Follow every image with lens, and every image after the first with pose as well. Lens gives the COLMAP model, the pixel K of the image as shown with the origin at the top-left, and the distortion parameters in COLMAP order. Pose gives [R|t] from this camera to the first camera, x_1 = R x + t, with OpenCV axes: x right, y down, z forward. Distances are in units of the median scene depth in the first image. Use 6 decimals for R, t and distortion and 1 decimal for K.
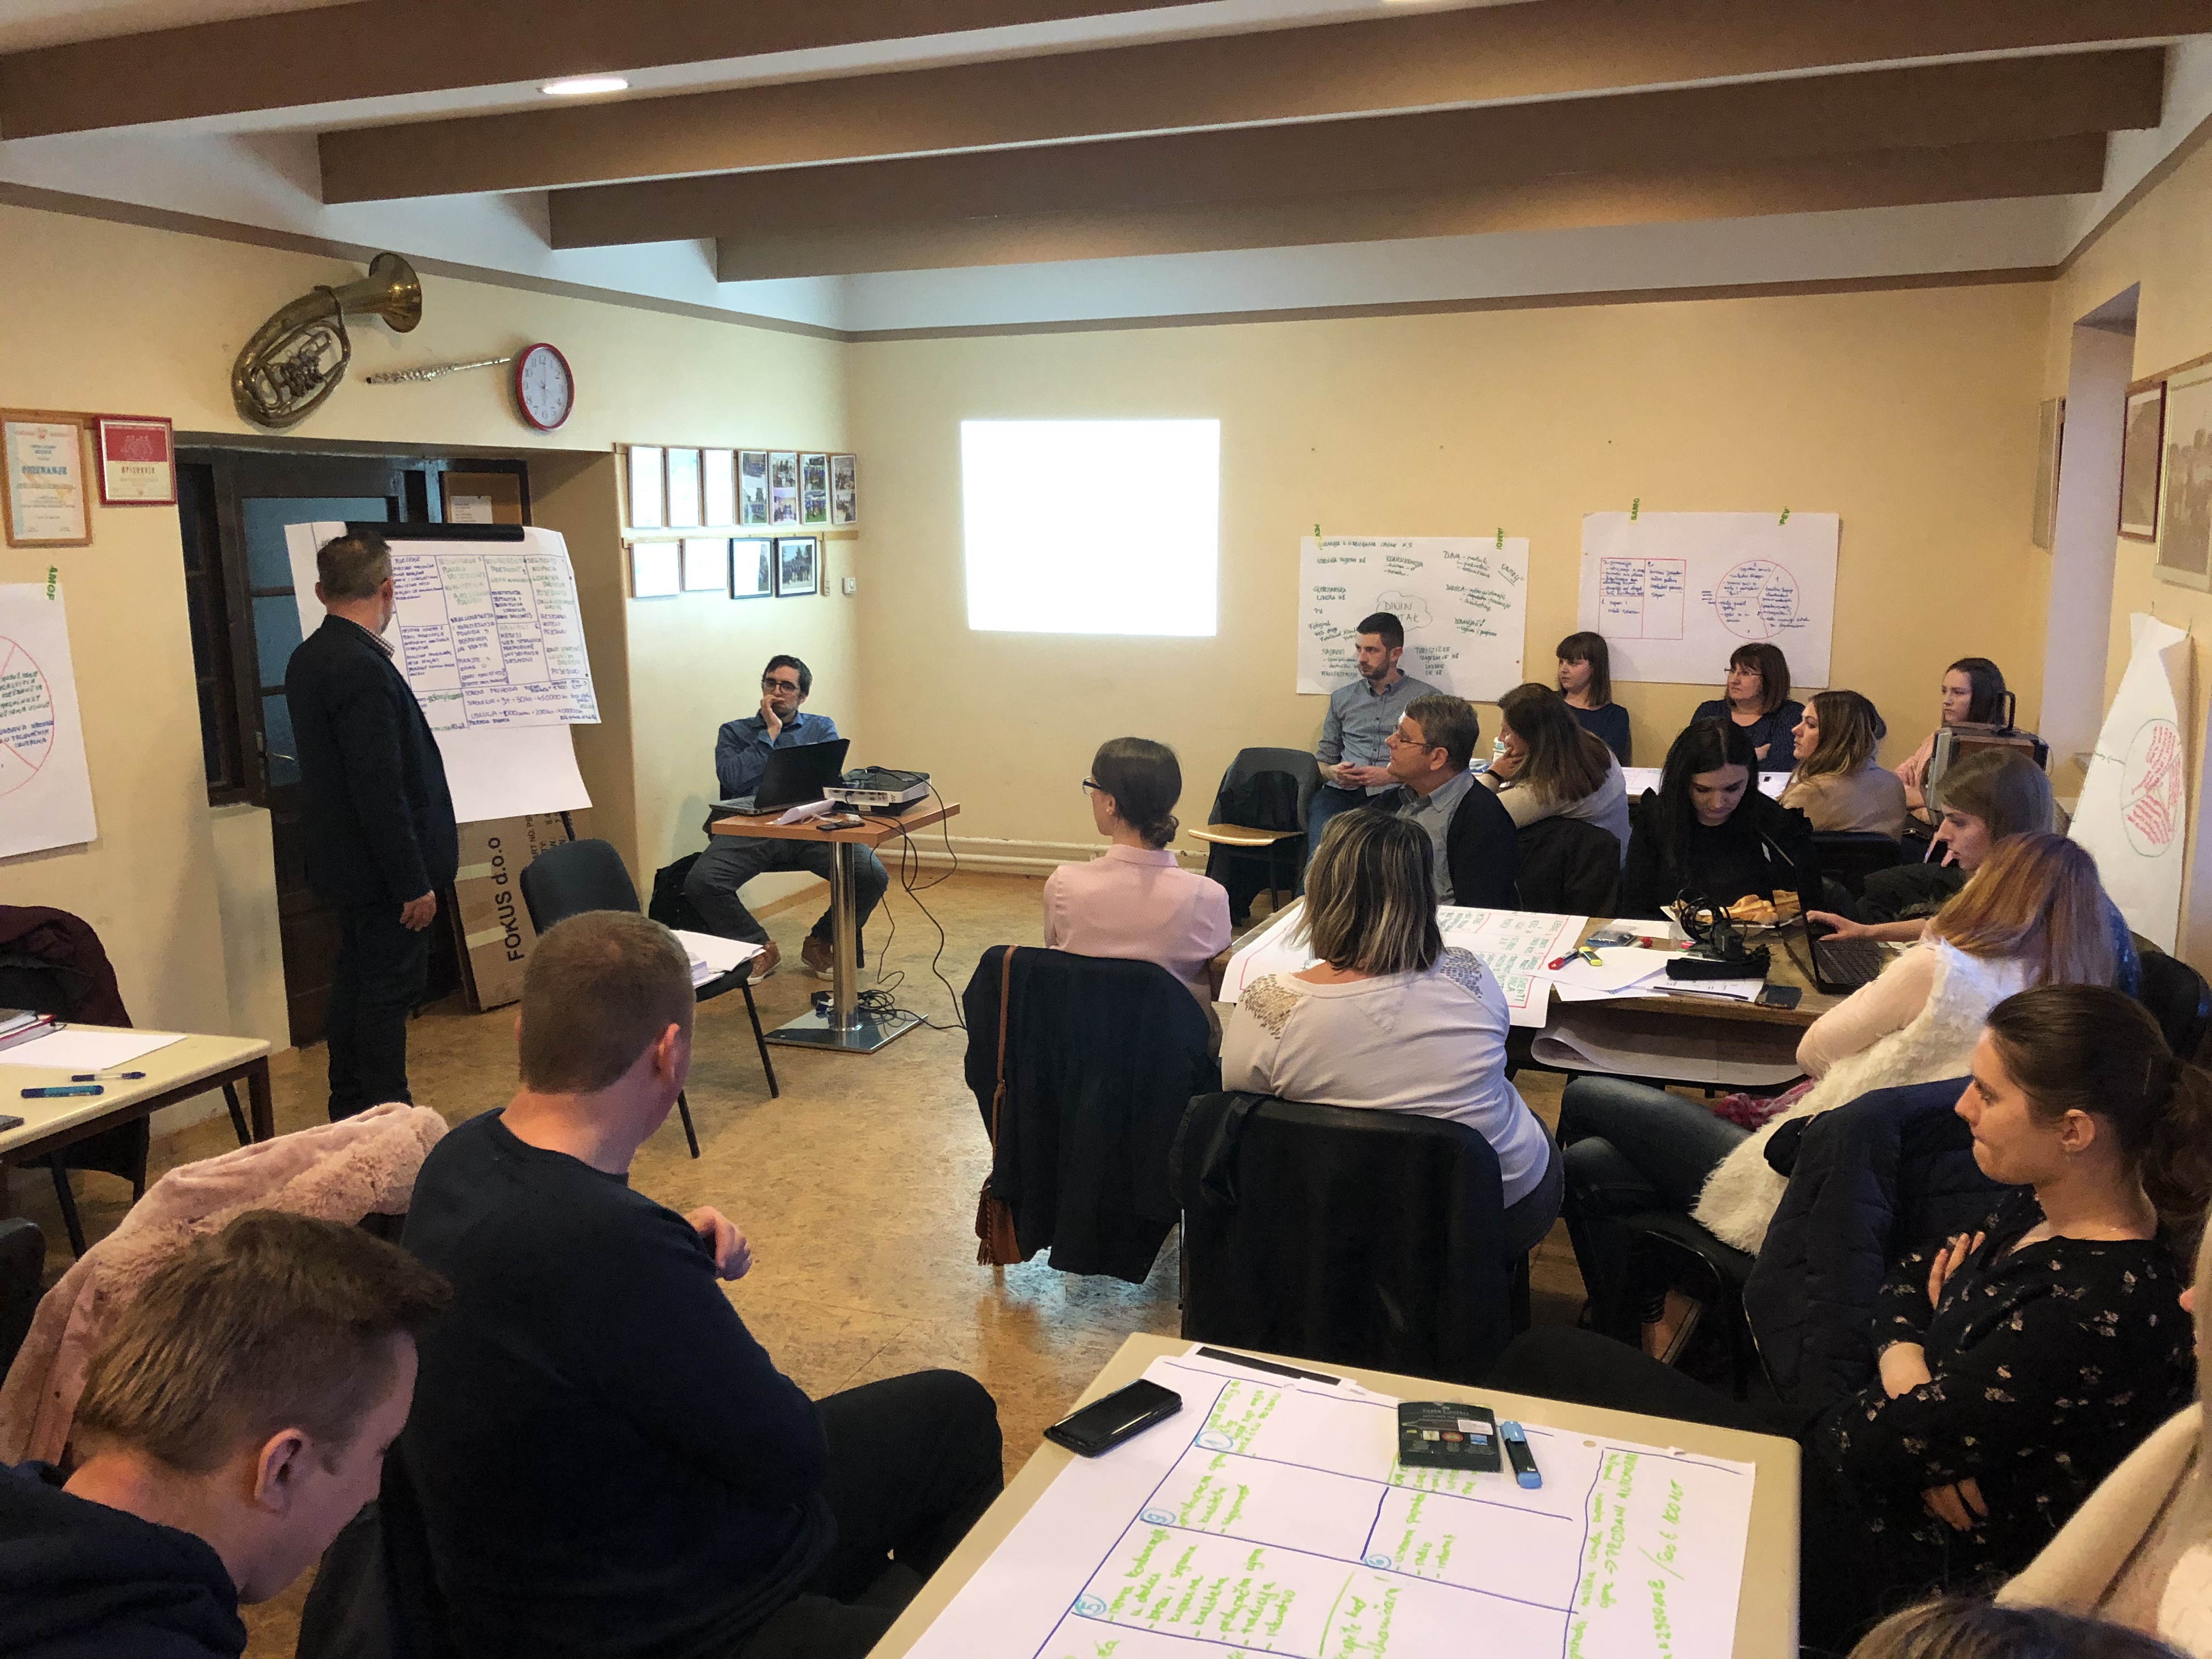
lens RADIAL K [[1753.1, 0, 1106.0], [0, 1753.1, 829.5], [0, 0, 1]] dist [-0.026218, 0.056999]
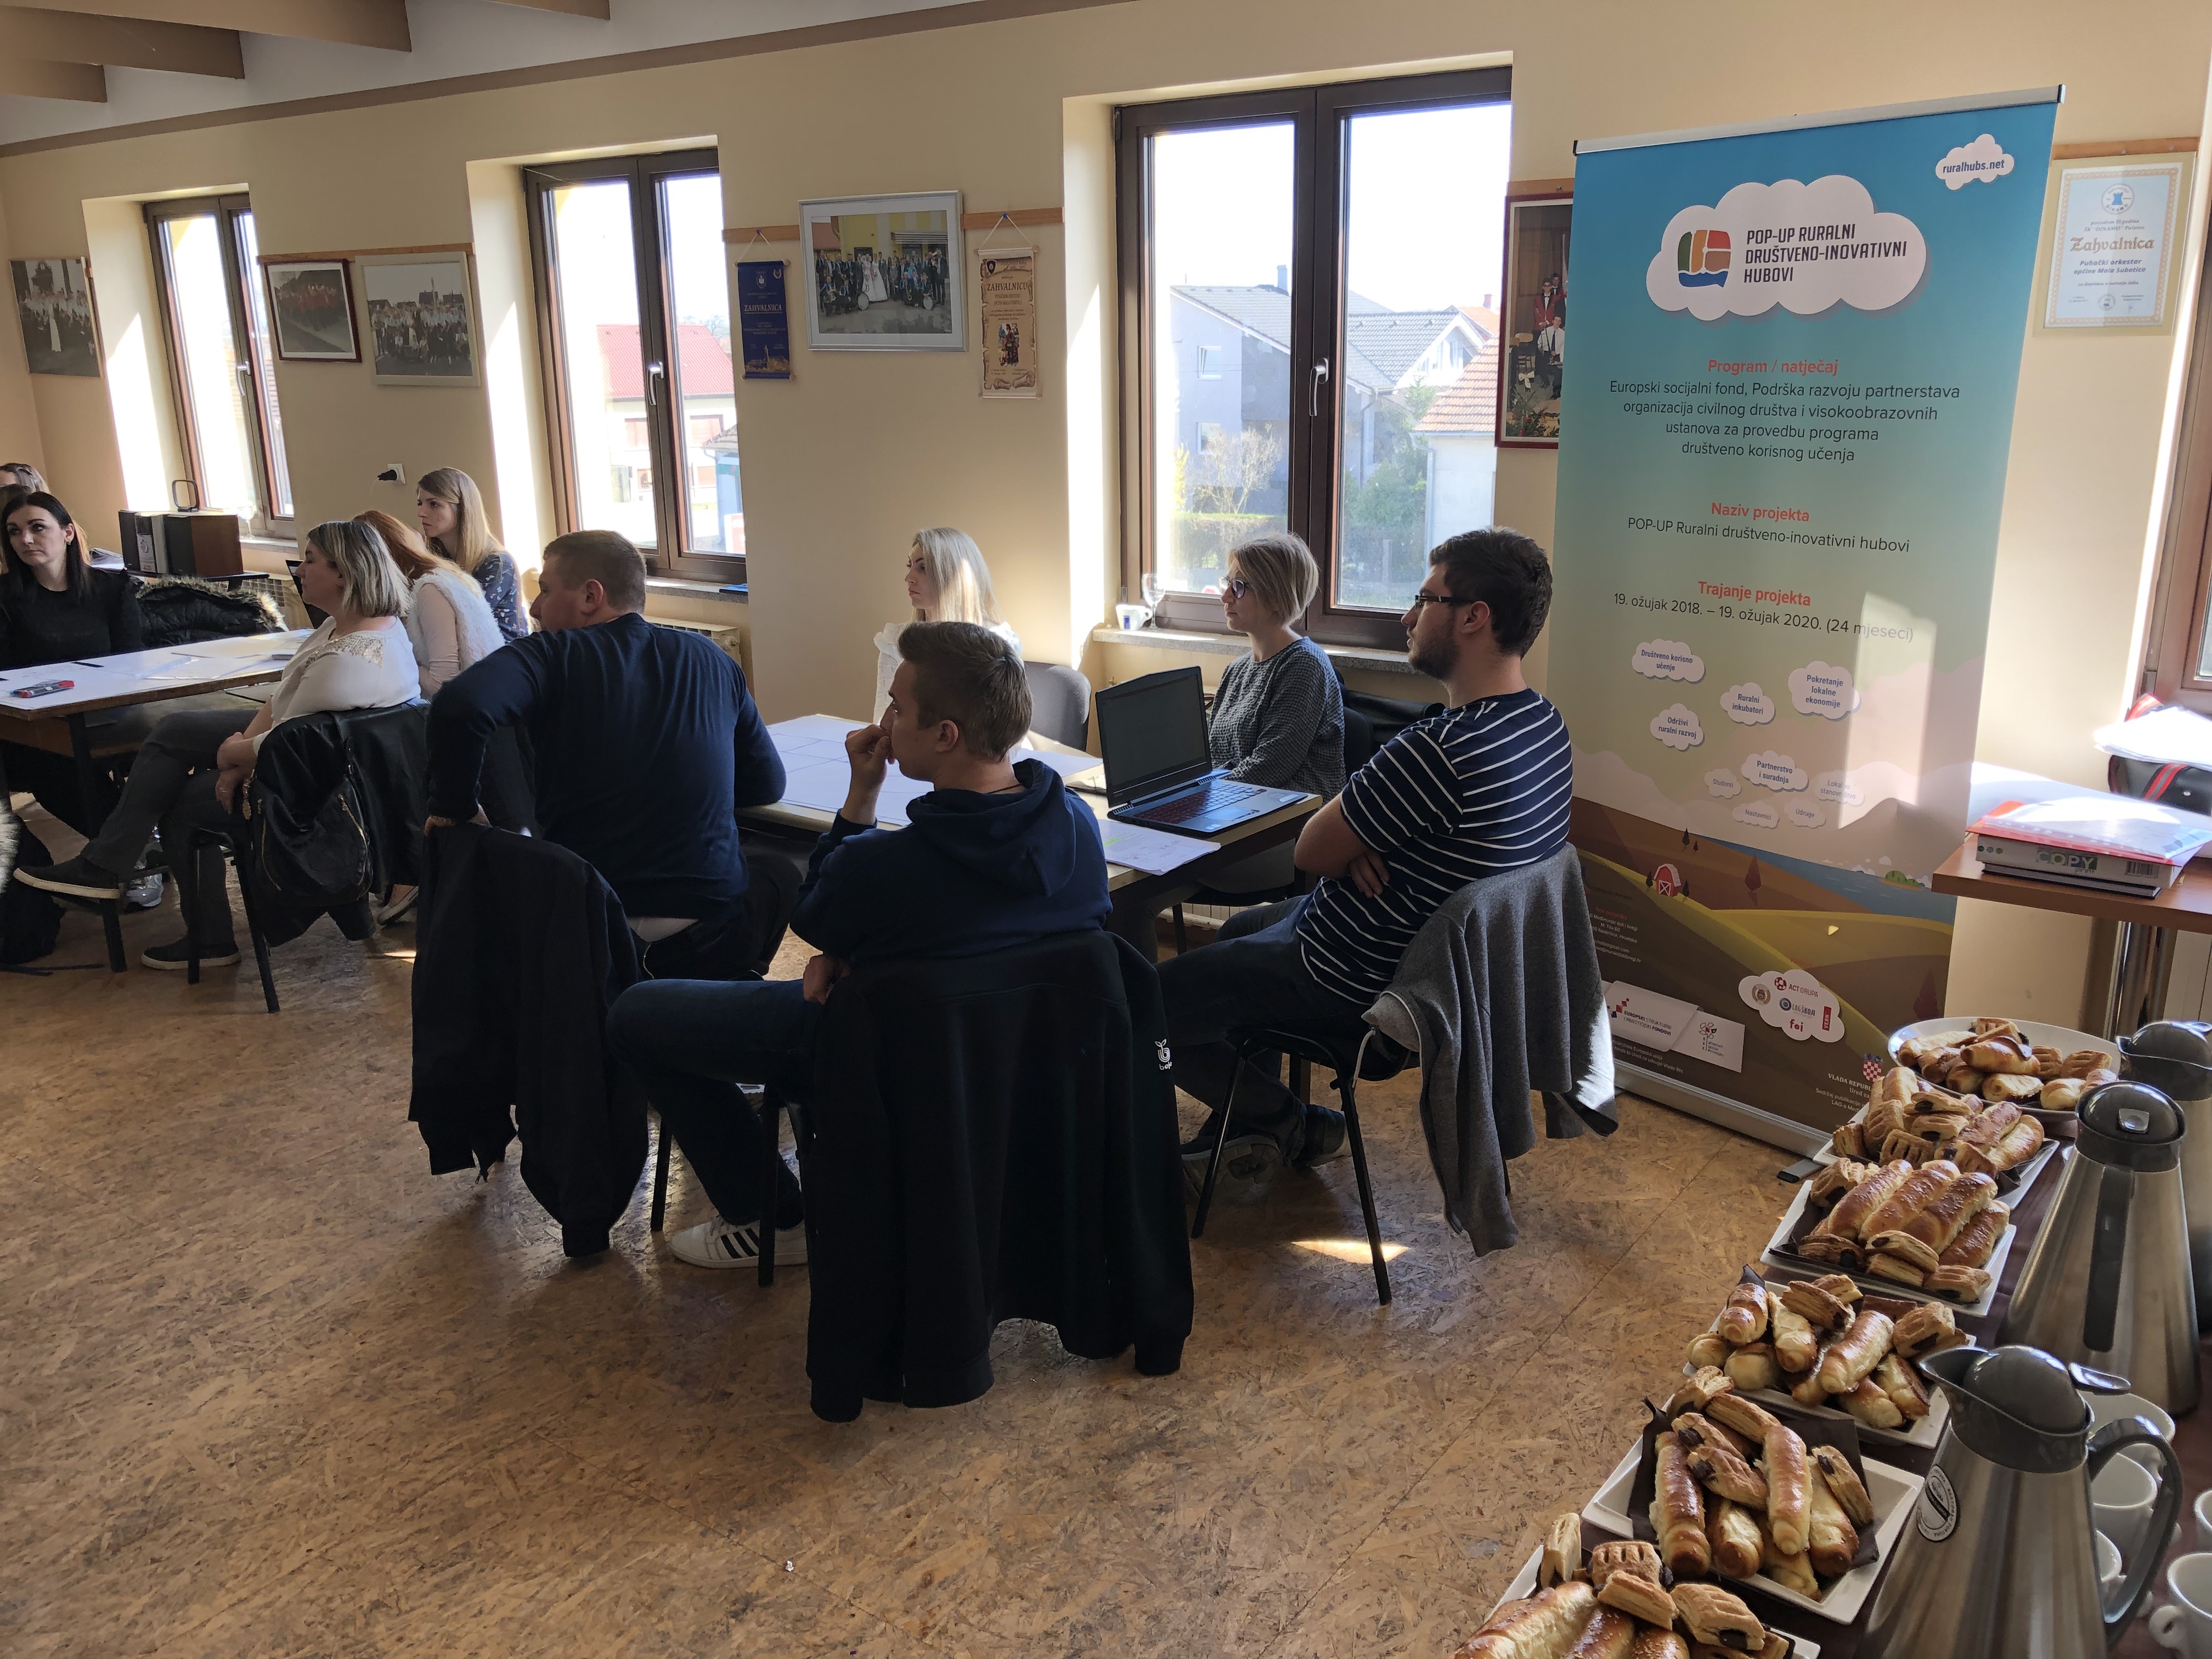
lens RADIAL K [[1782.5, 0, 1119.2], [0, 1782.5, 833.8], [0, 0, 1]] dist [0.002432, 0.017326]
pose [[0.235651, -0.251844, 0.938639, -0.647167], [0.181540, 0.960246, 0.212065, 0.021845], [-0.954731, 0.120427, 0.272002, -0.038263]]
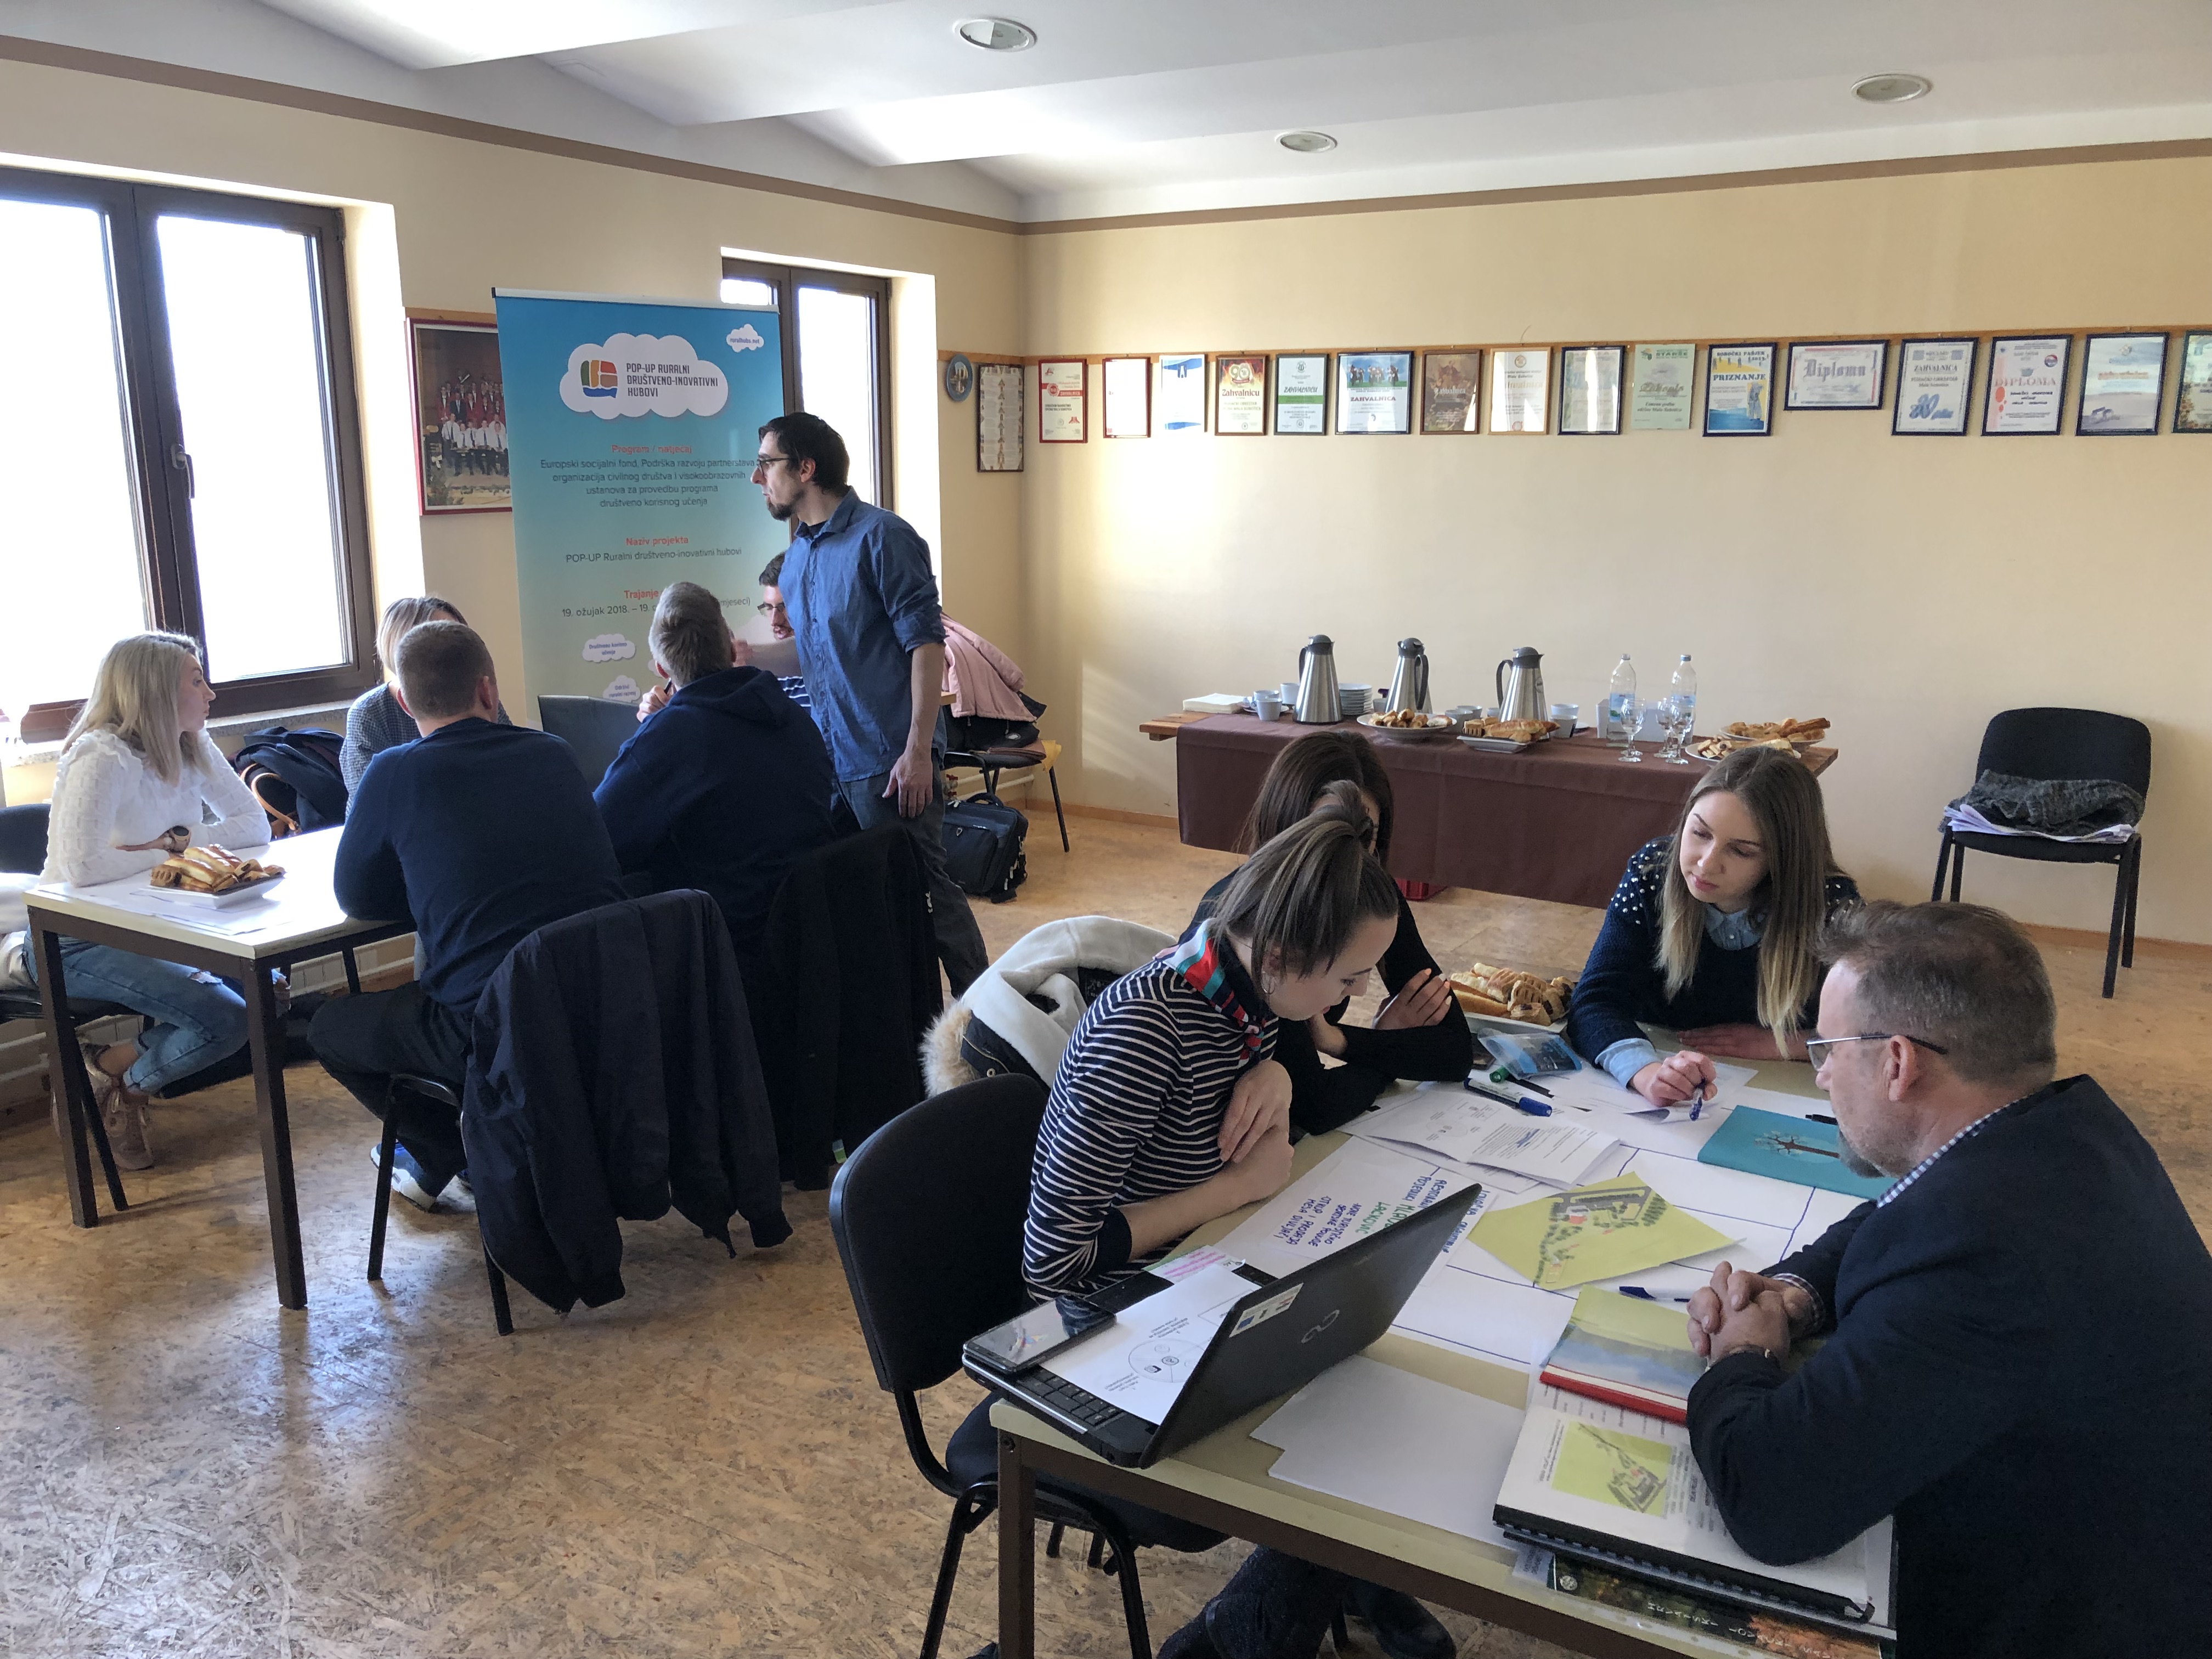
lens RADIAL K [[1819.4, 0, 1106.0], [0, 1819.4, 829.5], [0, 0, 1]] dist [0.000578, 0.009671]
pose [[-0.987108, -0.027326, 0.157704, -0.377970], [0.034688, 0.925373, 0.377467, -0.139426], [-0.156249, 0.378071, -0.912496, 0.861781]]
